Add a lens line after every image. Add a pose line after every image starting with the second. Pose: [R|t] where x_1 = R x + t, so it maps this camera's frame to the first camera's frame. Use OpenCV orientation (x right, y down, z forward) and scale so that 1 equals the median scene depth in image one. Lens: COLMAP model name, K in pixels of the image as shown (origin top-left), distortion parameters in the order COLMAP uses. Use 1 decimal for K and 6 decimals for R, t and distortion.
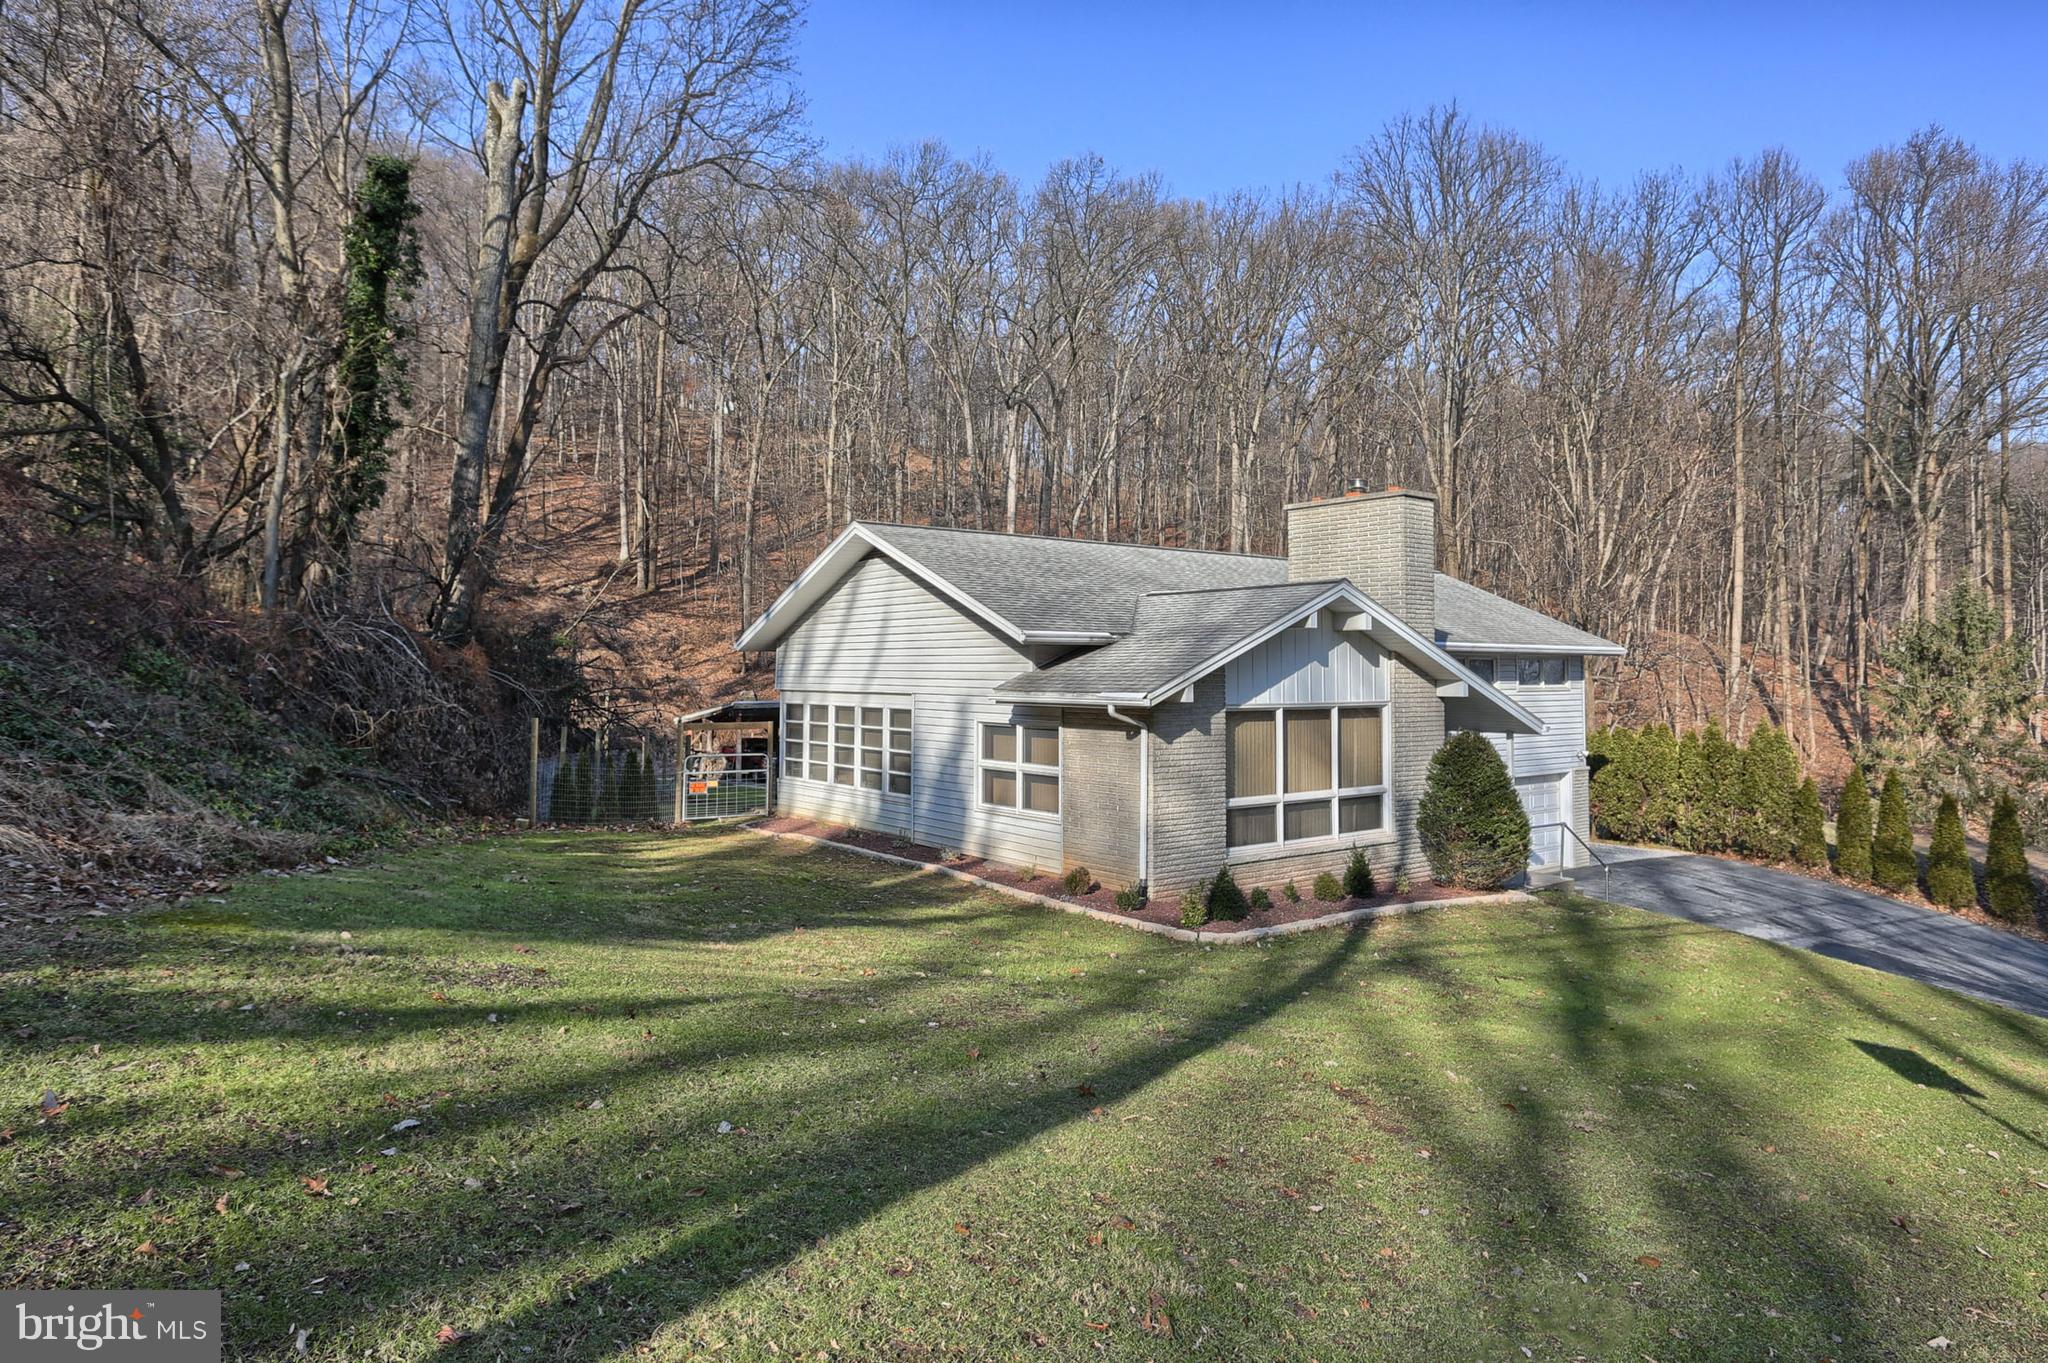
lens RADIAL K [[1254.2, 0, 1021.1], [0, 1254.2, 604.7], [0, 0, 1]] dist [-0.000776, -0.000610]
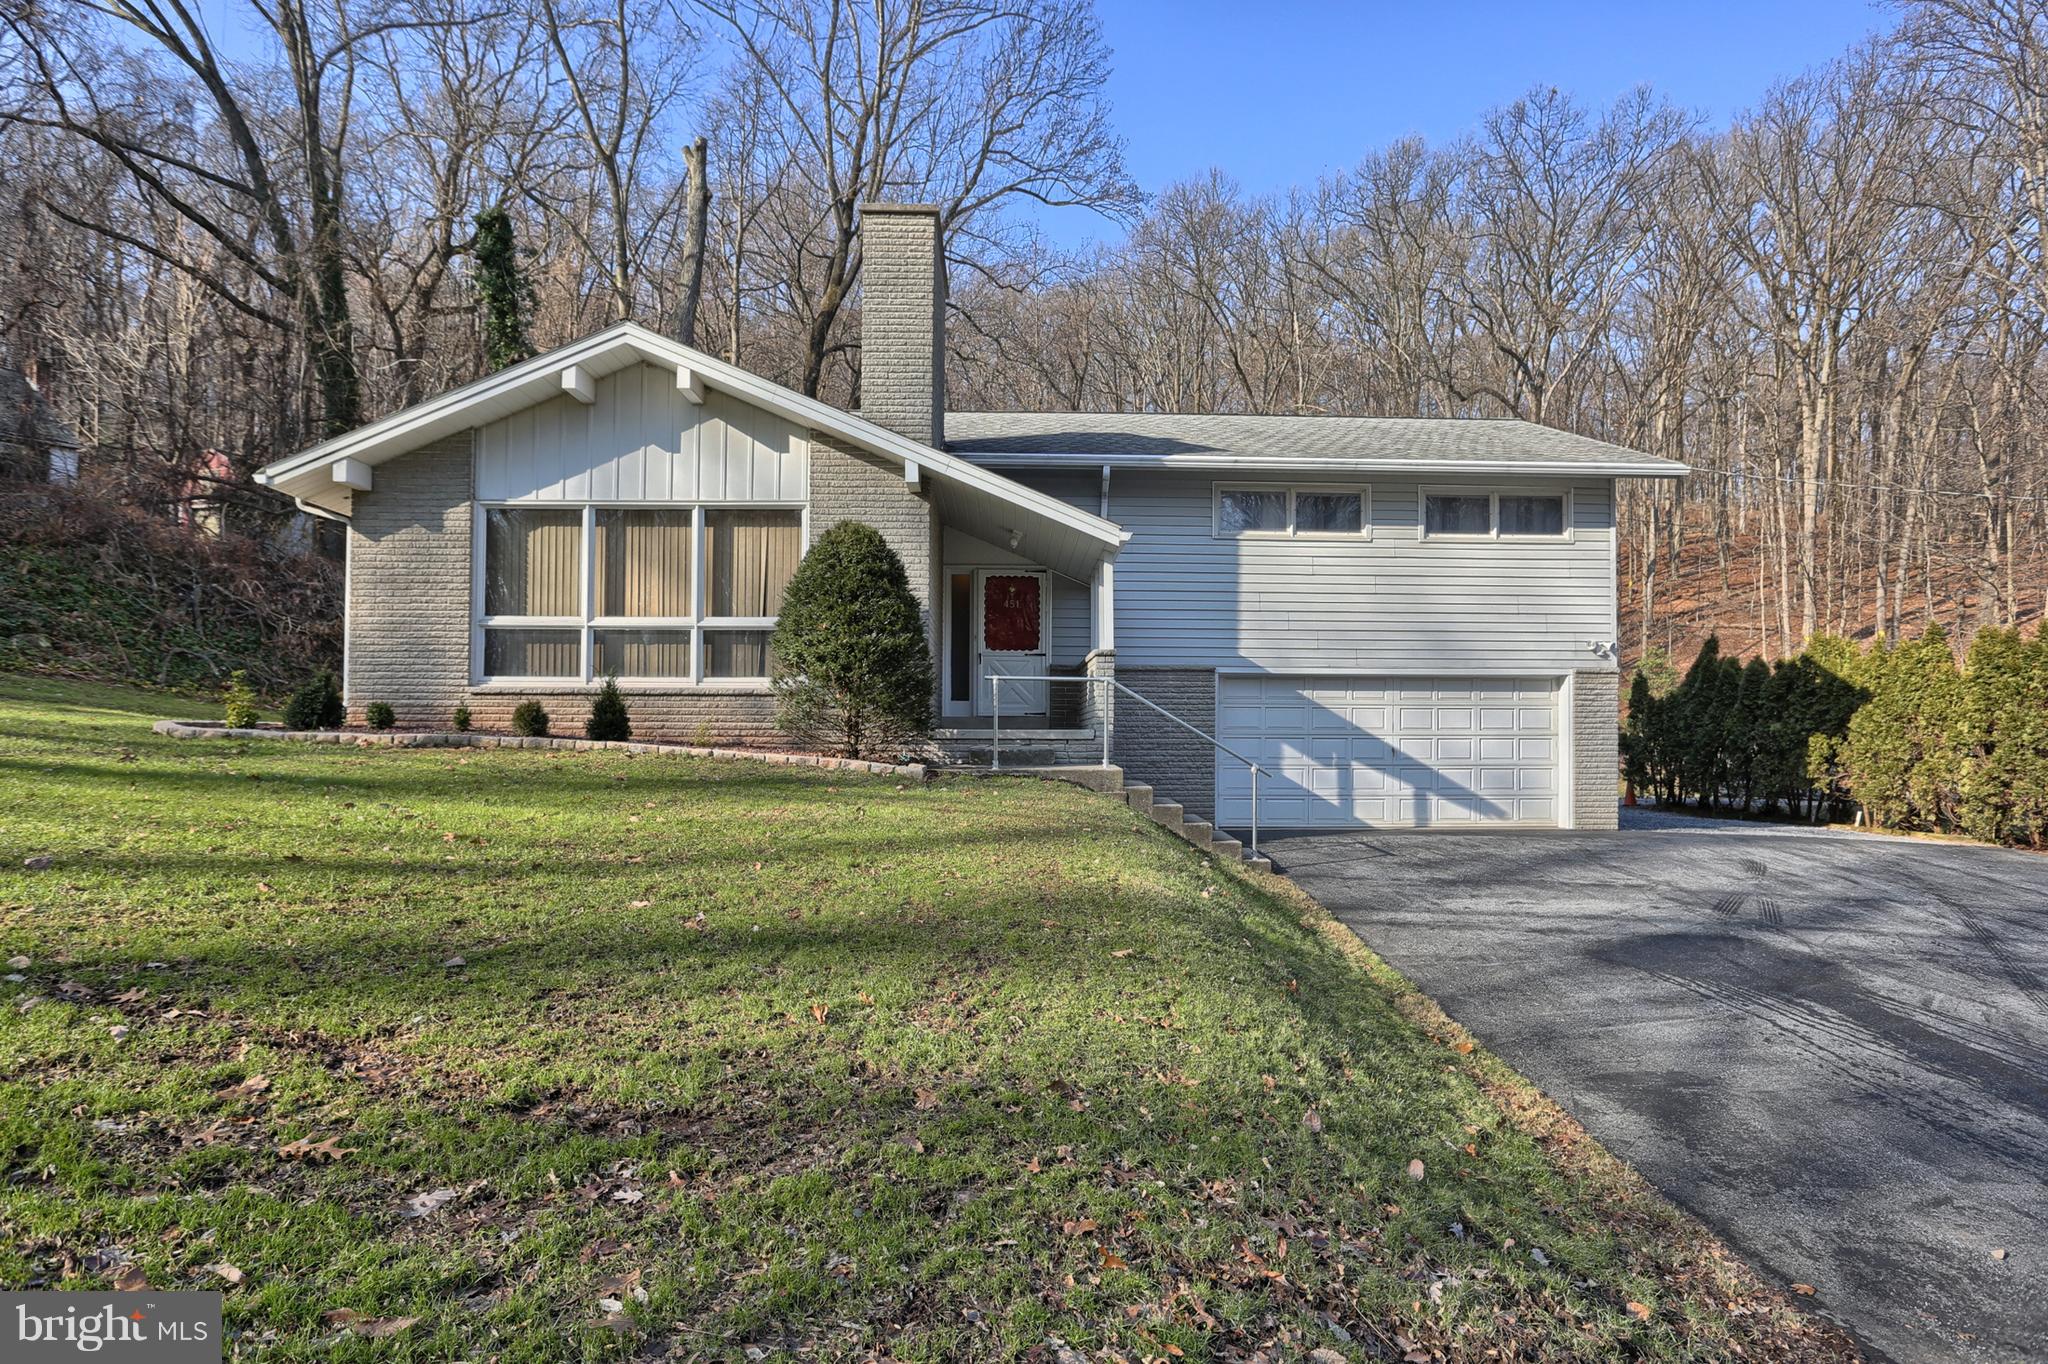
lens RADIAL K [[1117.4, 0, 1029.4], [0, 1117.4, 734.7], [0, 0, 1]] dist [-0.015917, 0.000047]
pose [[0.797722, -0.004494, -0.603009, 0.540816], [0.026822, 0.999247, 0.028035, 0.136480], [0.602429, -0.038538, 0.797242, 0.392505]]
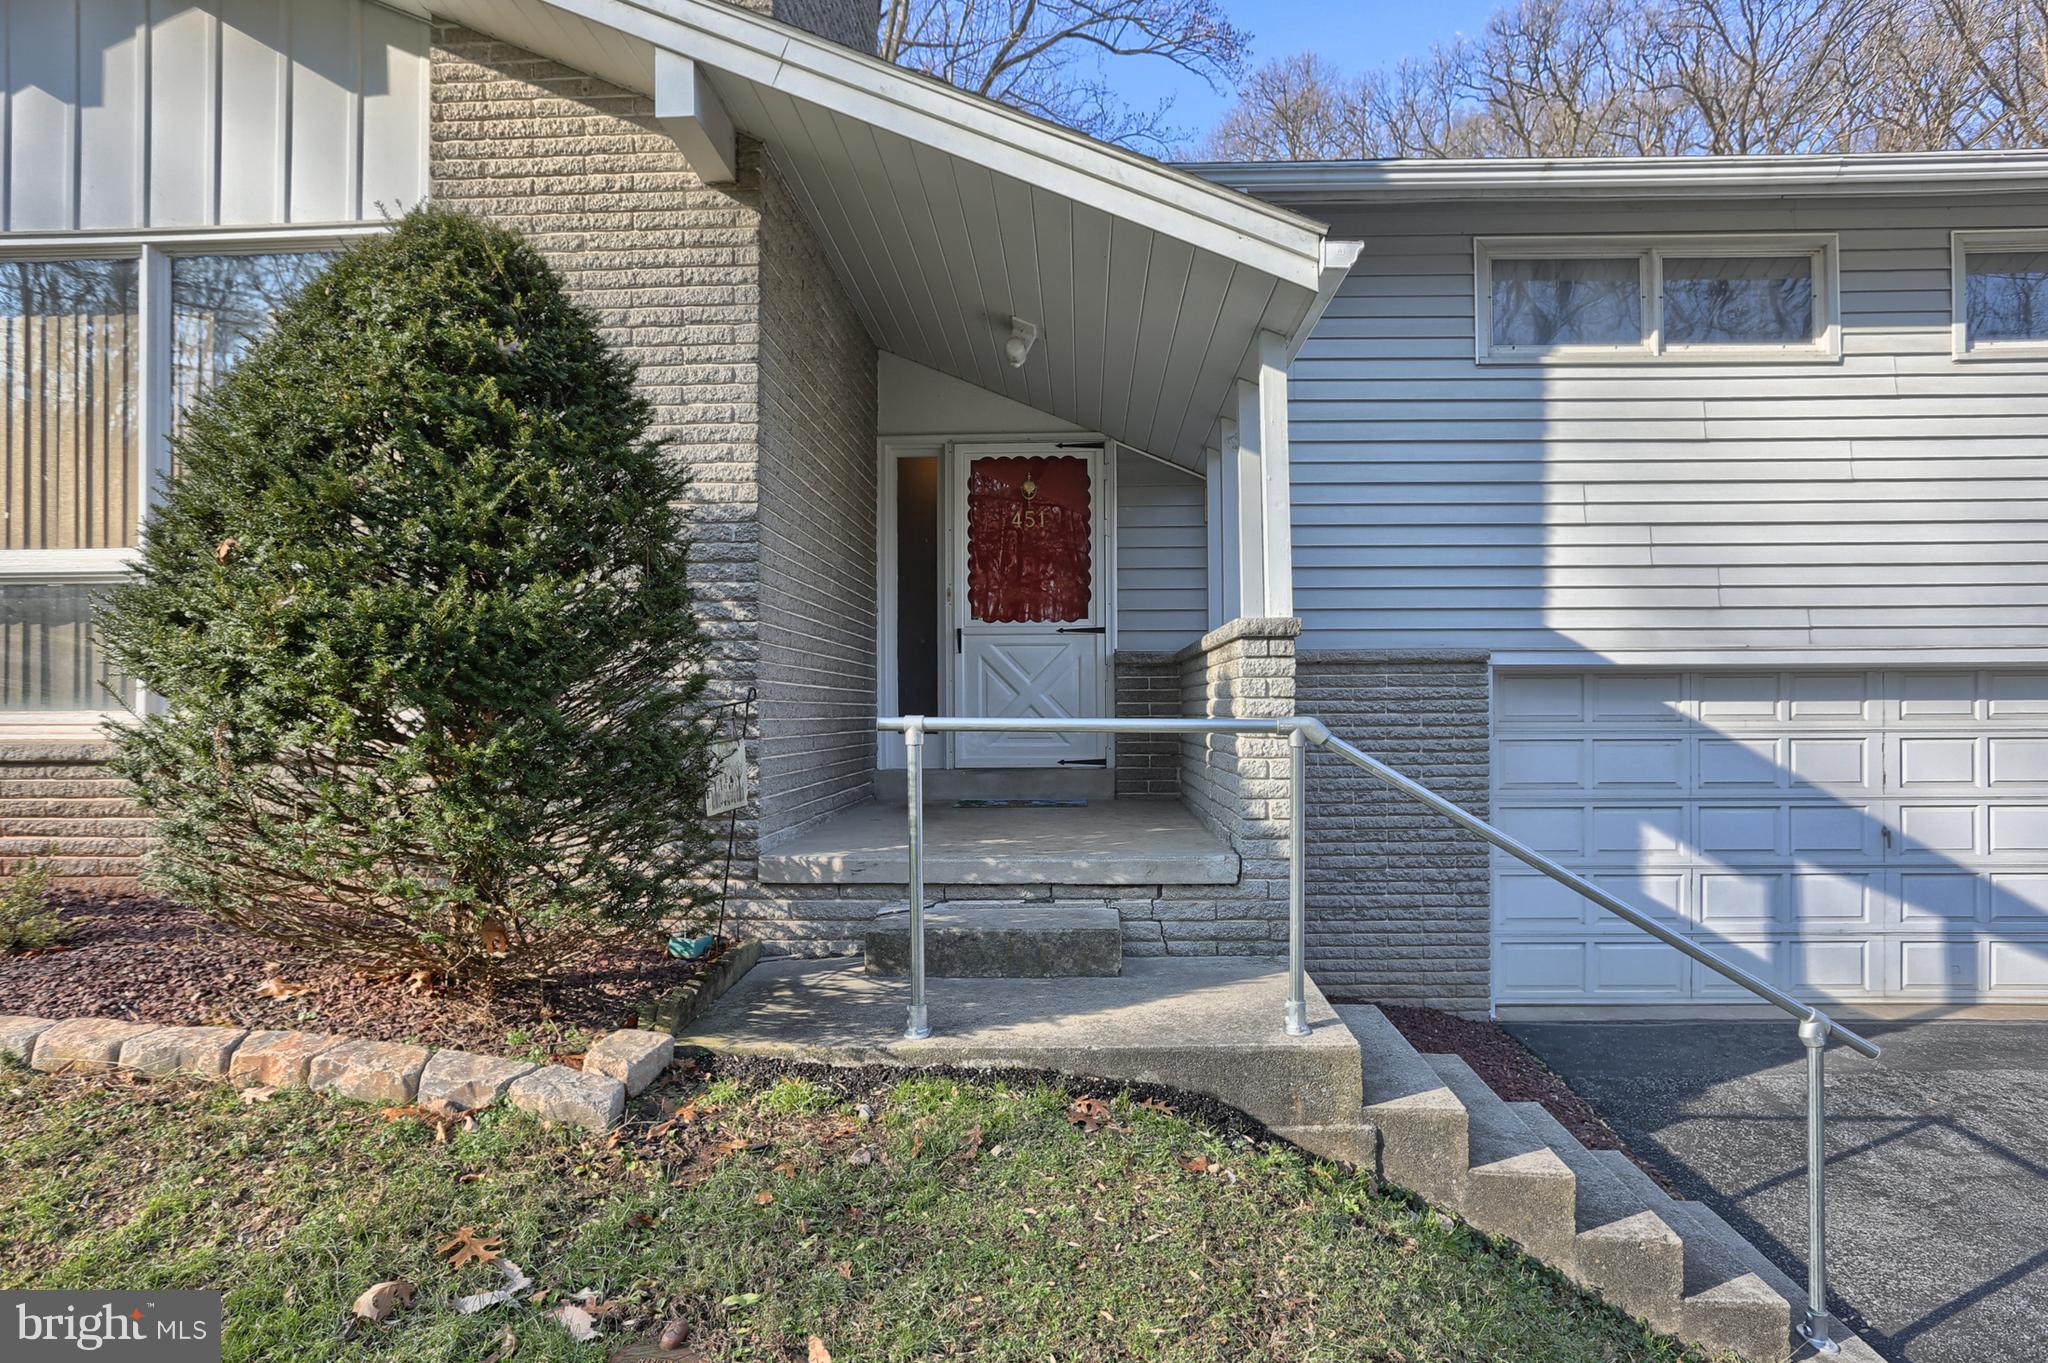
lens RADIAL K [[1192.0, 0, 1057.5], [0, 1192.0, 680.7], [0, 0, 1]] dist [0.001076, -0.000270]
pose [[0.773083, -0.022381, -0.633910, 0.380991], [0.038087, 0.999212, 0.011171, 0.121283], [0.633161, -0.032780, 0.773326, 0.617480]]
